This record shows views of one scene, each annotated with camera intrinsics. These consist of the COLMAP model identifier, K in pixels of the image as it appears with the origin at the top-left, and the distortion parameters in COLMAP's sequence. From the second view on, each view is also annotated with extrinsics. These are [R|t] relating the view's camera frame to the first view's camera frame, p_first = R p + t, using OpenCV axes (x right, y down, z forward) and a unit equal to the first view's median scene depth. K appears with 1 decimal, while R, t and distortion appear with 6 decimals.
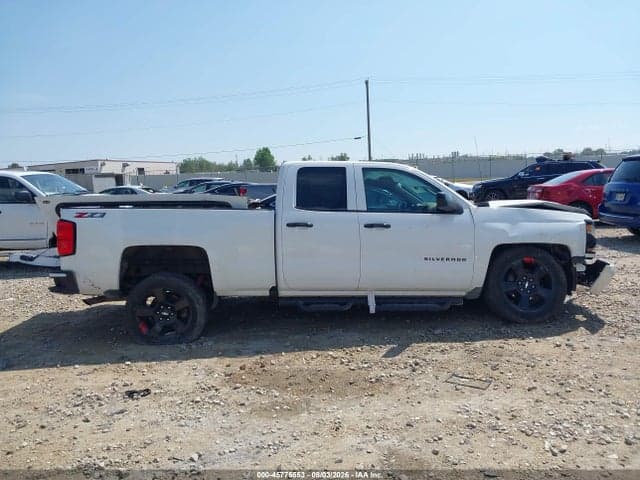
lens RADIAL K [[508.0, 0, 318.5], [0, 508.0, 222.3], [0, 0, 1]] dist [0.103889, -0.230199]
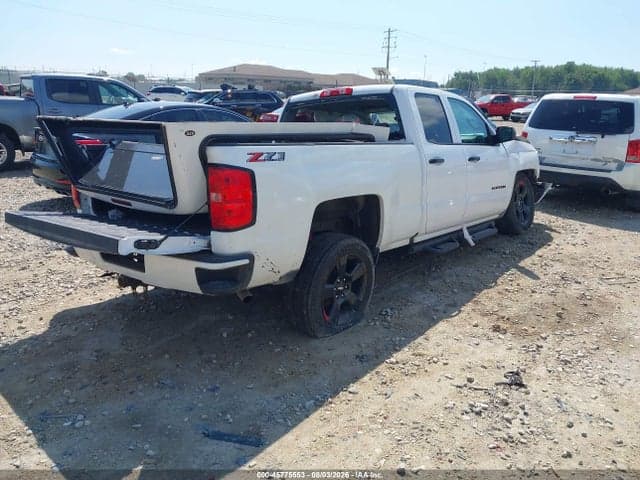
lens RADIAL K [[509.2, 0, 317.1], [0, 509.2, 227.1], [0, 0, 1]] dist [0.014171, -0.011376]
pose [[0.664715, -0.131327, 0.735464, -0.837739], [0.014558, 0.986519, 0.162999, -0.028503], [-0.746955, -0.097641, 0.657666, 0.545366]]
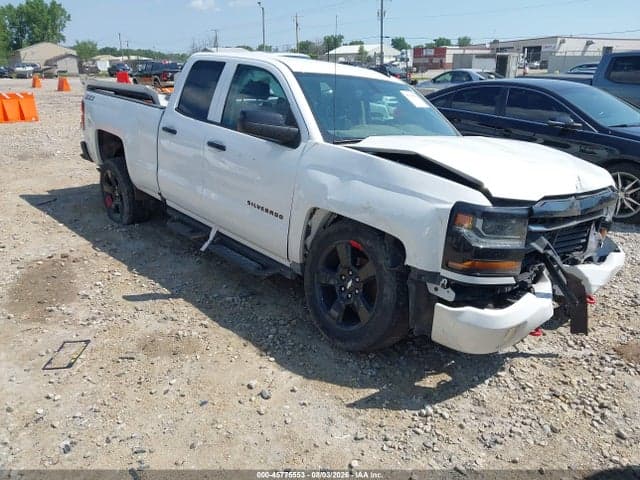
lens RADIAL K [[509.2, 0, 317.1], [0, 509.2, 227.1], [0, 0, 1]] dist [0.014171, -0.011376]
pose [[0.635970, 0.269891, -0.722981, 0.786066], [-0.092365, 0.956737, 0.275903, -0.099386], [0.766167, -0.108688, 0.633384, 0.609797]]
